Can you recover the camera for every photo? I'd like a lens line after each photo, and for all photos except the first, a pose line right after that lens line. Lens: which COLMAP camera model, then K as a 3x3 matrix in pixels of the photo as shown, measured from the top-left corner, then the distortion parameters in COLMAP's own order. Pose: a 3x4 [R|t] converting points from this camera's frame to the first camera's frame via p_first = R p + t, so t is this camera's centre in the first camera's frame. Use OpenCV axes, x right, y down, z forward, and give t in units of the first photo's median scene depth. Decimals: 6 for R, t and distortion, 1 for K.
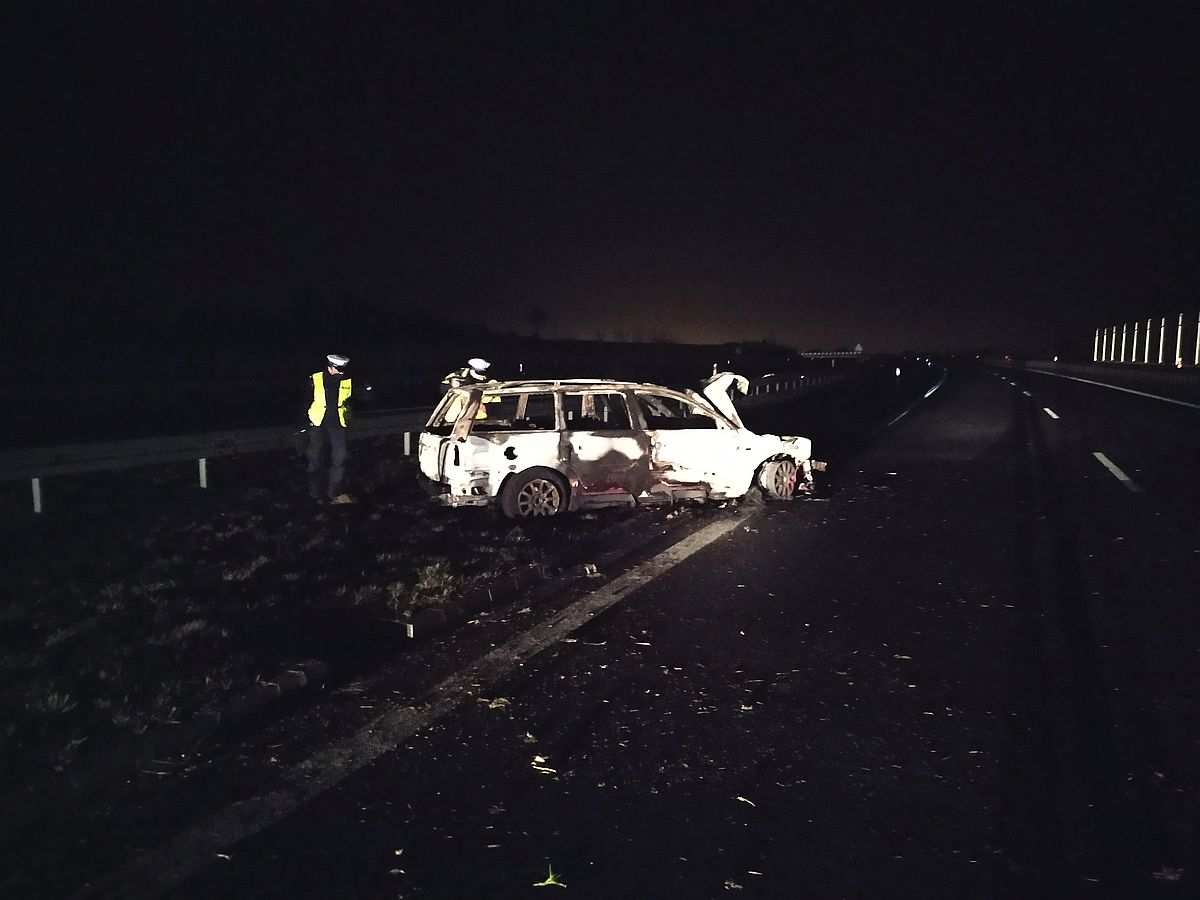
lens RADIAL K [[849.2, 0, 600.0], [0, 849.2, 450.0], [0, 0, 1]] dist [0.030159, -0.001426]
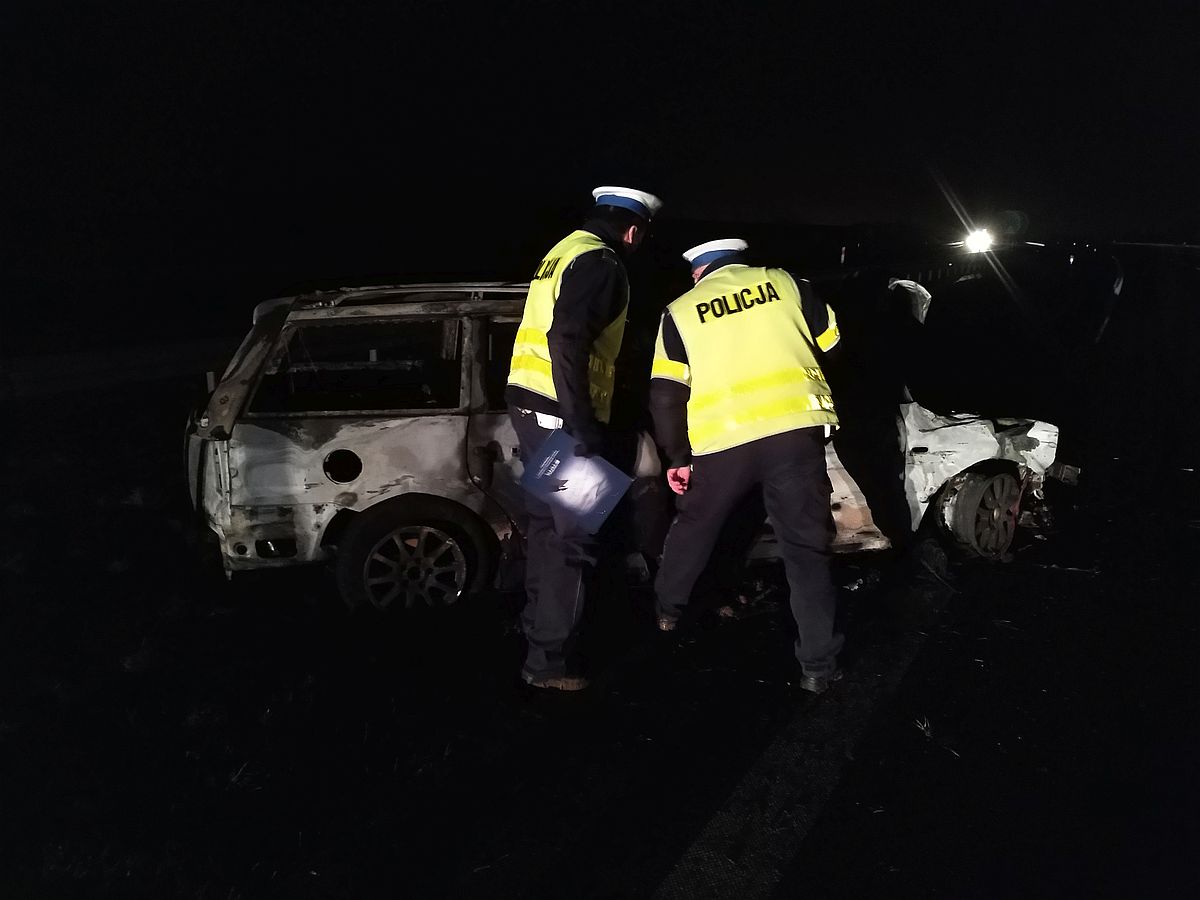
lens RADIAL K [[863.1, 0, 612.6], [0, 863.1, 441.1], [0, 0, 1]] dist [0.027868, -0.002065]
pose [[0.992753, 0.037528, -0.114166, 0.073233], [-0.023327, 0.992099, 0.123271, -0.062382], [0.117890, -0.119715, 0.985784, 0.582981]]
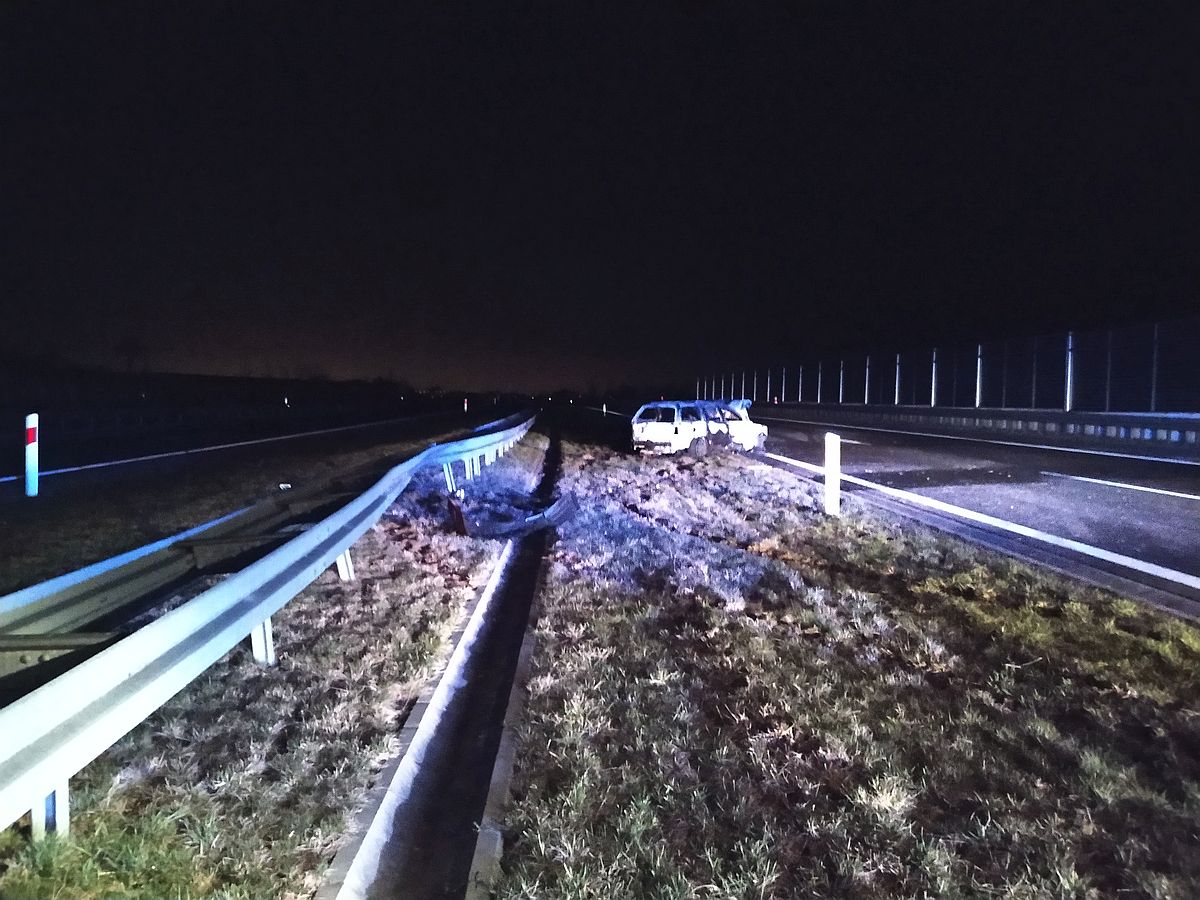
lens RADIAL K [[849.2, 0, 600.0], [0, 849.2, 450.0], [0, 0, 1]] dist [0.030159, -0.001426]
pose [[0.900193, -0.022562, 0.434906, -1.419933], [0.041957, 0.998505, -0.035046, 0.137483], [-0.433465, 0.049795, 0.899794, -1.115685]]
